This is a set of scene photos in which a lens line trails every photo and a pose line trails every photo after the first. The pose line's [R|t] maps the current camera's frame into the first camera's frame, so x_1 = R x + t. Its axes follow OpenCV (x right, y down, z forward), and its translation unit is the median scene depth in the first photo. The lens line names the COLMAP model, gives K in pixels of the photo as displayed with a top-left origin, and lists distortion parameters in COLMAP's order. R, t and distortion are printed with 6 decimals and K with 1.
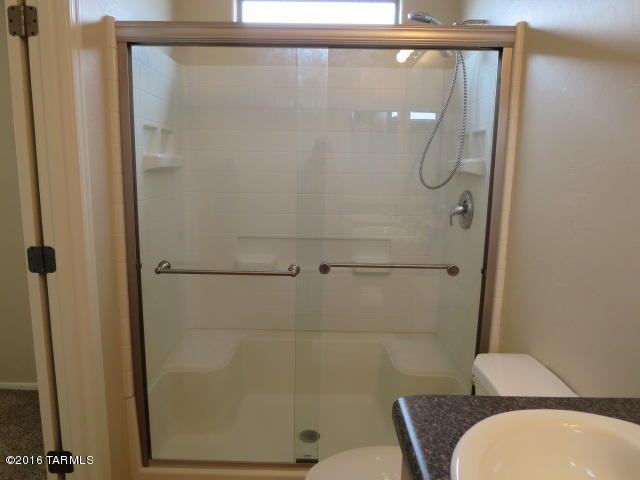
lens RADIAL K [[453.9, 0, 320.0], [0, 453.9, 243.1], [0, 0, 1]] dist [-0.022430, -0.000676]
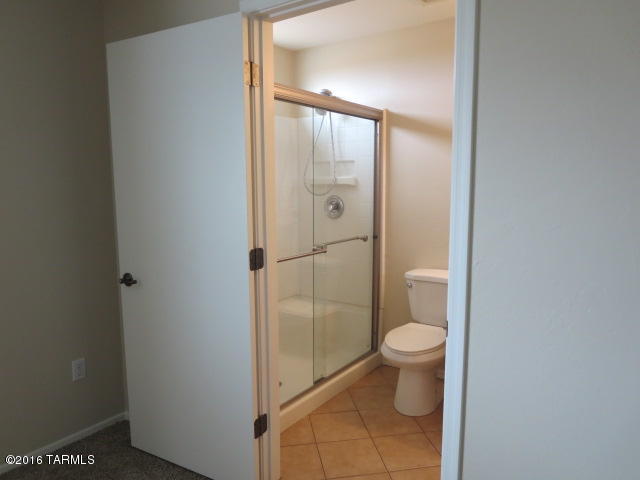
lens RADIAL K [[453.9, 0, 322.9], [0, 453.9, 237.0], [0, 0, 1]] dist [-0.022430, -0.000676]
pose [[0.586244, -0.115479, 0.801862, -1.359016], [0.144094, 0.988870, 0.037063, -0.040997], [-0.797217, 0.093815, 0.596359, 0.070752]]
